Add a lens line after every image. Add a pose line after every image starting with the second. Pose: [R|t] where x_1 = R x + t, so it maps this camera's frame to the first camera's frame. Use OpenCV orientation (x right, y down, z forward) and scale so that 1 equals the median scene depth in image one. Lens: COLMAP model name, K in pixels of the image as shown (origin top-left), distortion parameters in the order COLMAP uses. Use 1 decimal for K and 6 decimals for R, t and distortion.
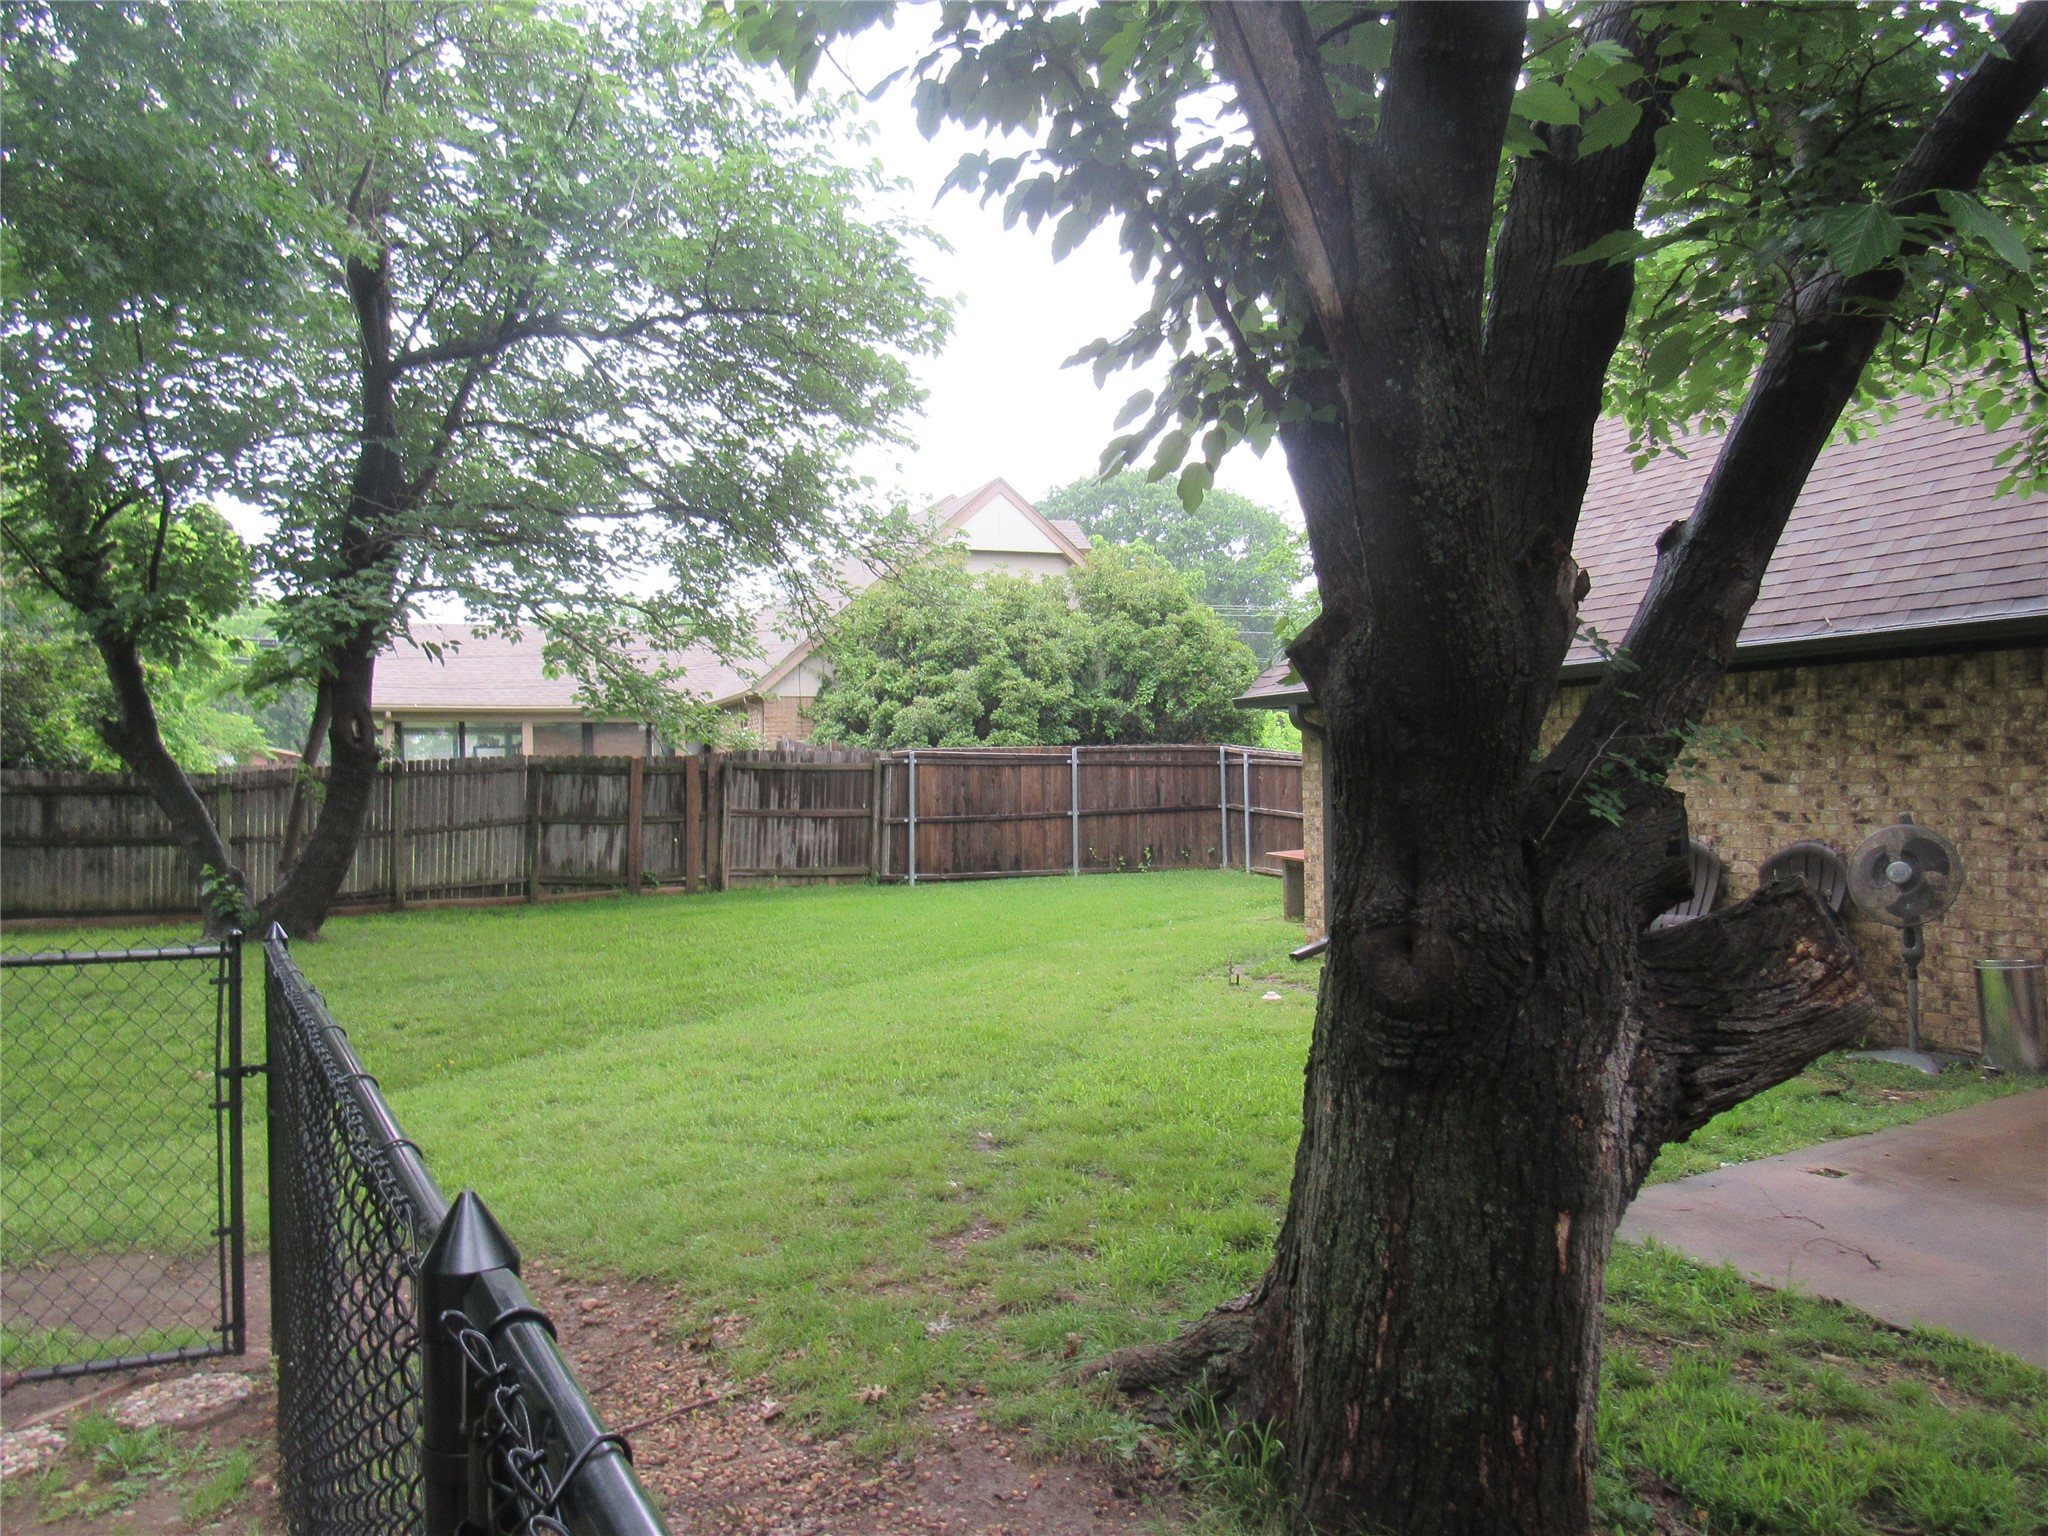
lens RADIAL K [[1460.5, 0, 1025.2], [0, 1460.5, 764.7], [0, 0, 1]] dist [-0.030555, 0.009063]
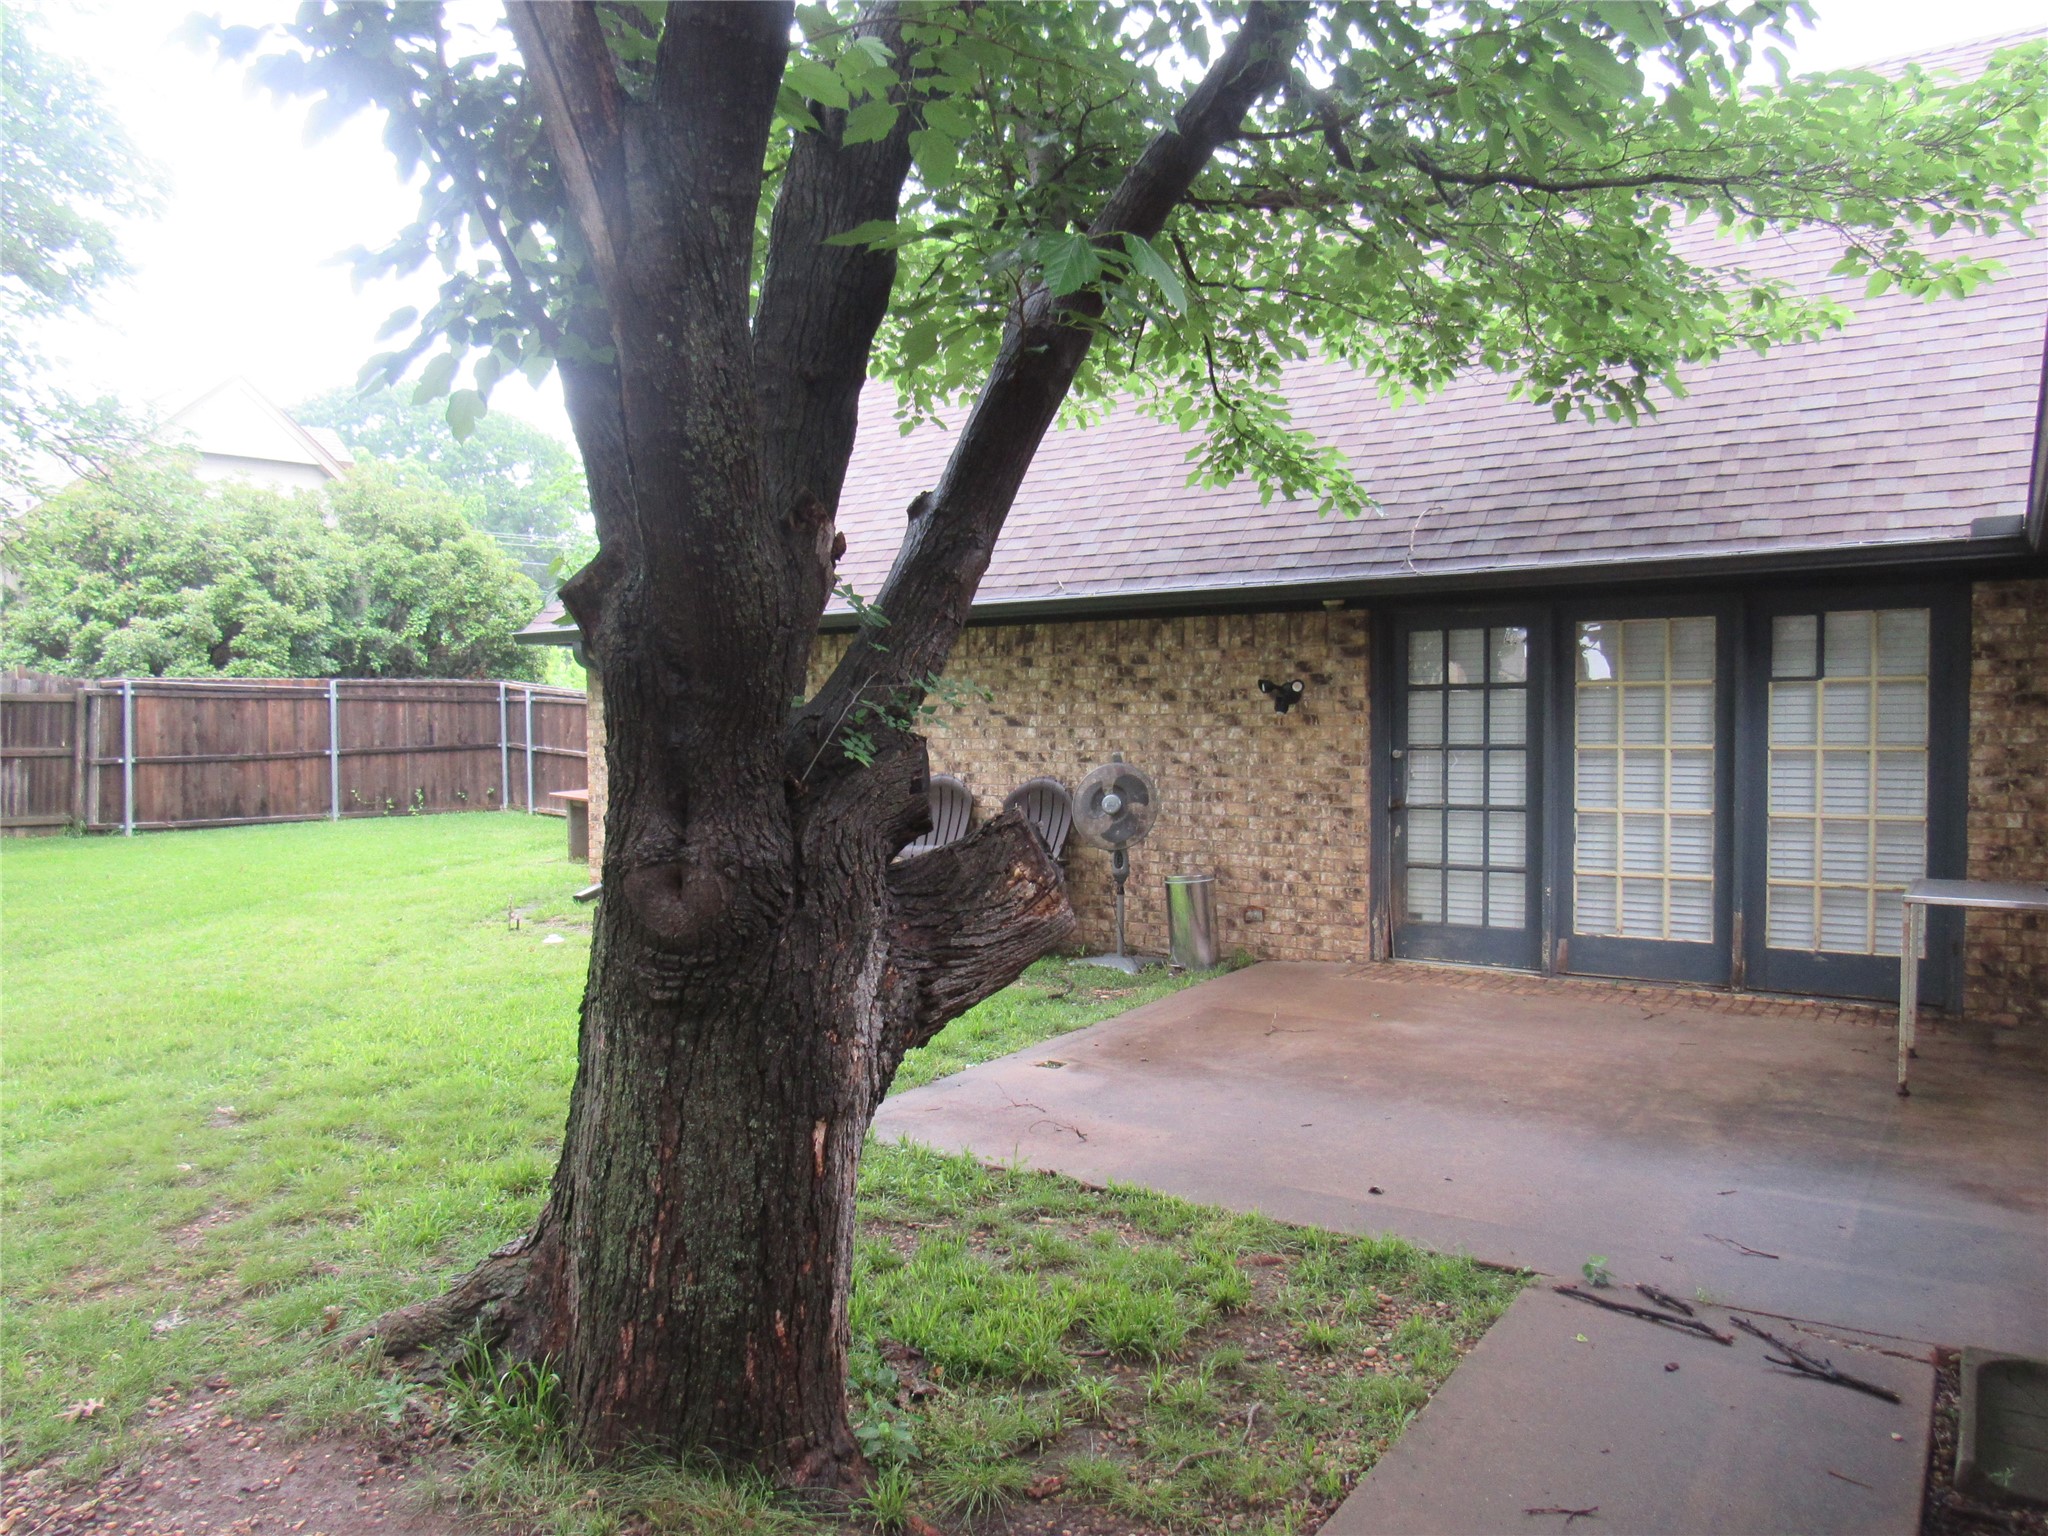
lens RADIAL K [[1460.5, 0, 1023.8], [0, 1460.5, 770.9], [0, 0, 1]] dist [-0.030555, 0.009063]
pose [[0.888329, -0.006020, 0.459169, 0.000625], [-0.015218, 0.998979, 0.042539, -0.000542], [-0.458956, -0.044776, 0.887330, -0.005082]]
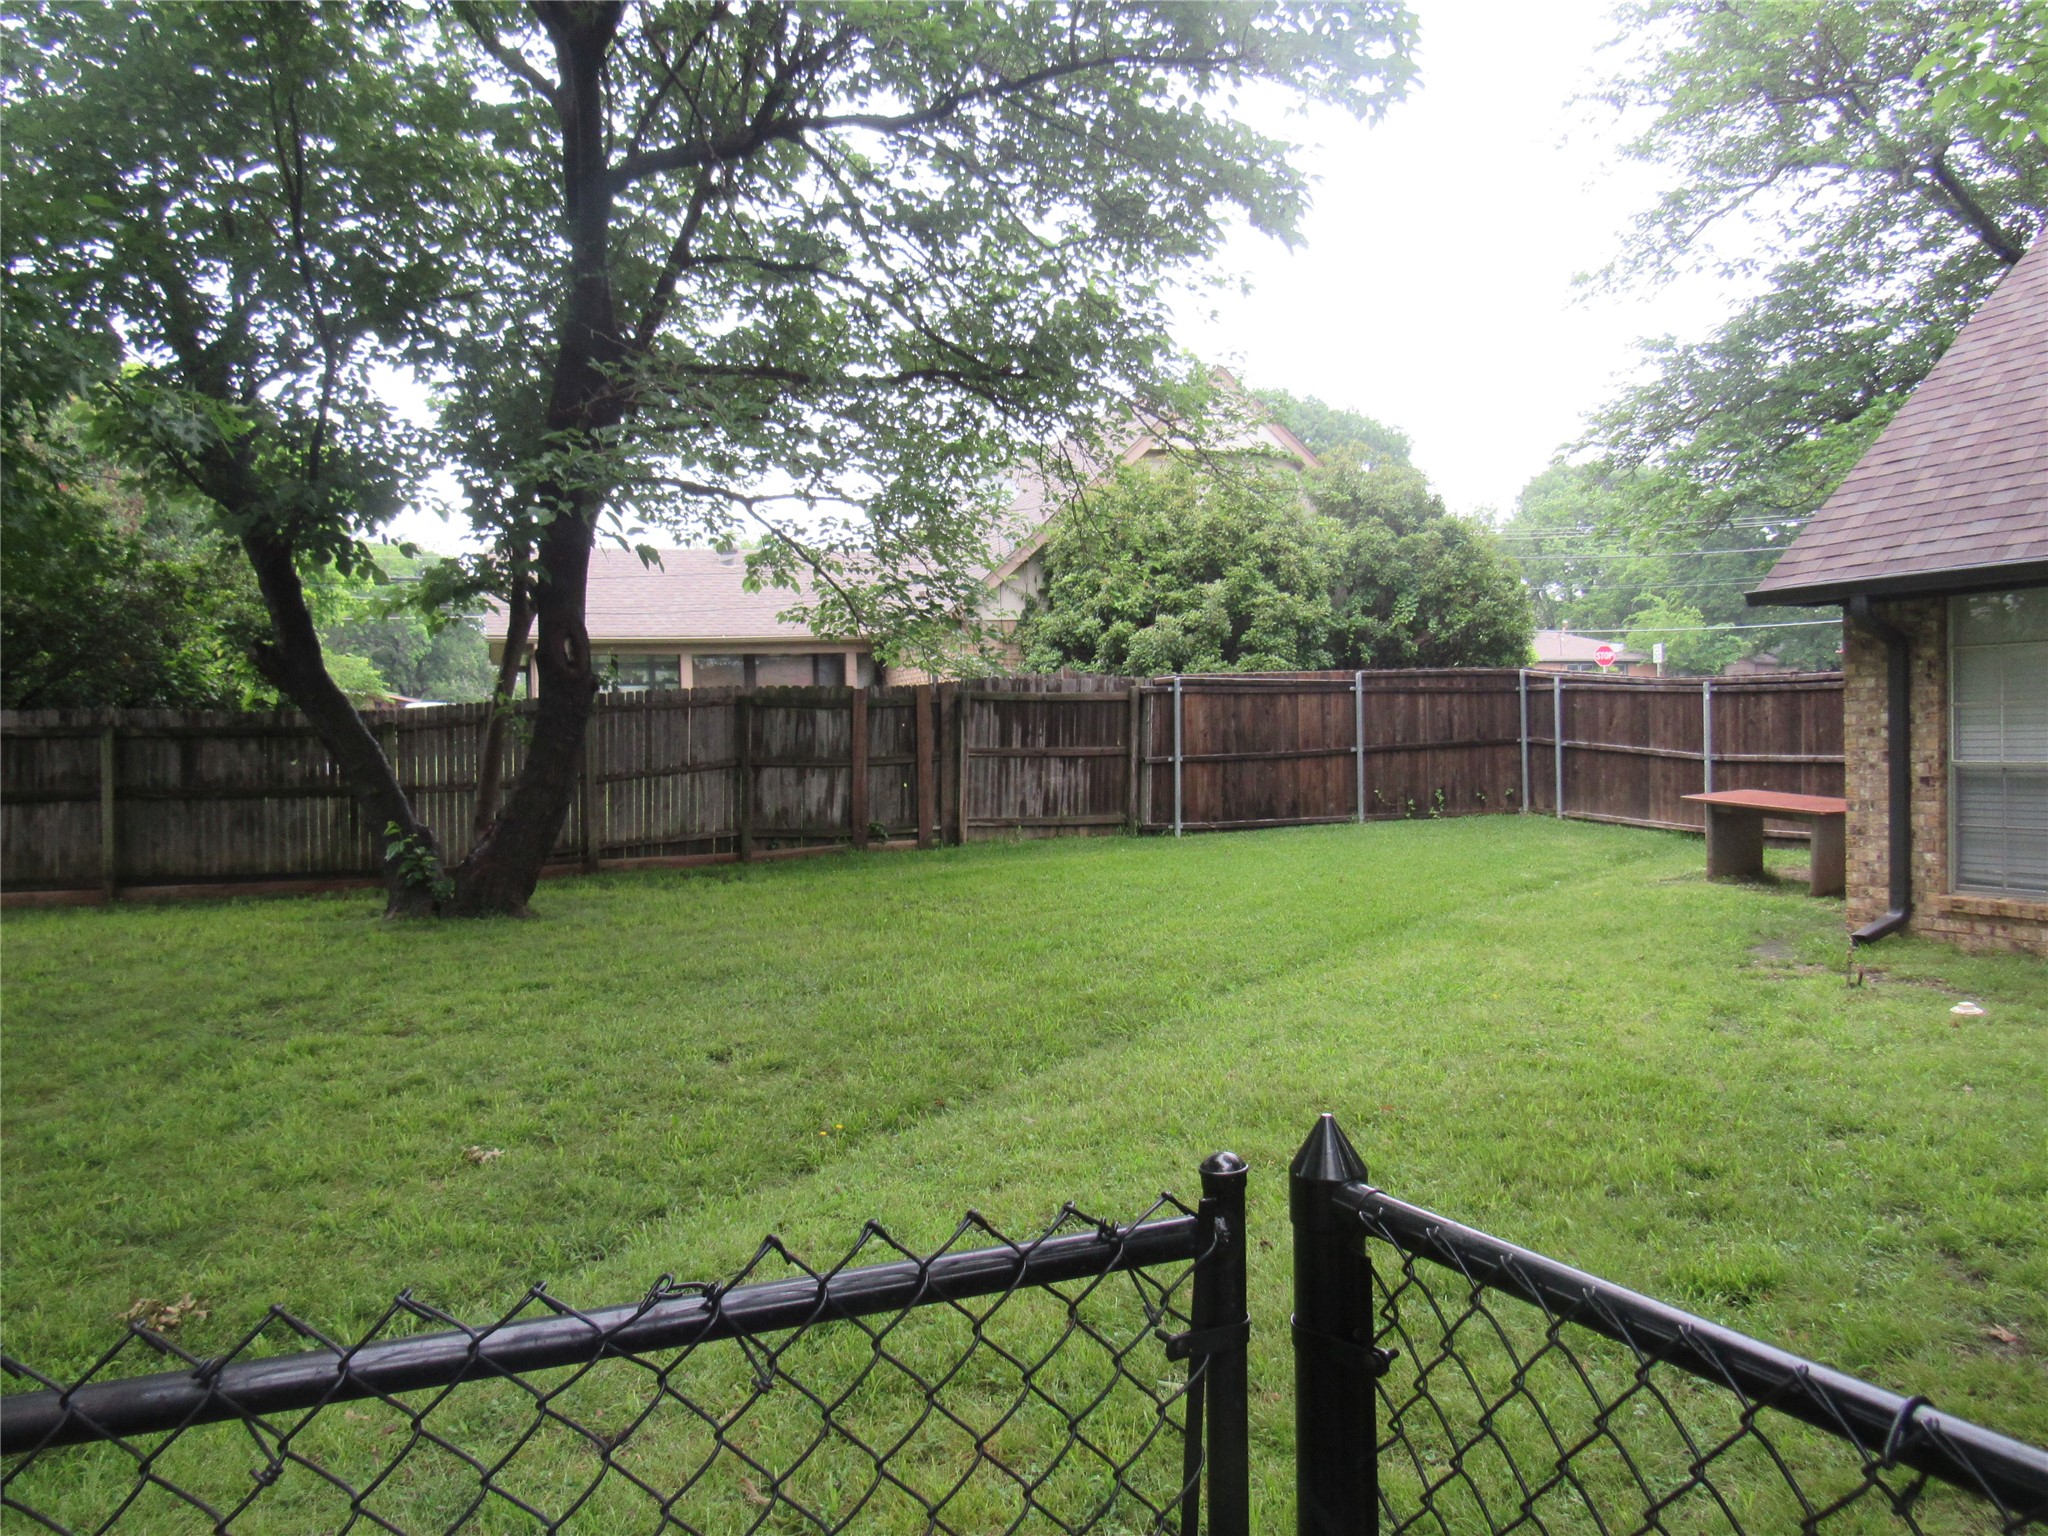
lens RADIAL K [[1460.5, 0, 1020.2], [0, 1460.5, 771.9], [0, 0, 1]] dist [-0.030555, 0.009063]
pose [[0.998405, -0.007366, -0.055979, -0.137741], [0.009953, 0.998888, 0.046078, 0.006347], [0.055578, -0.046561, 0.997368, 0.174456]]
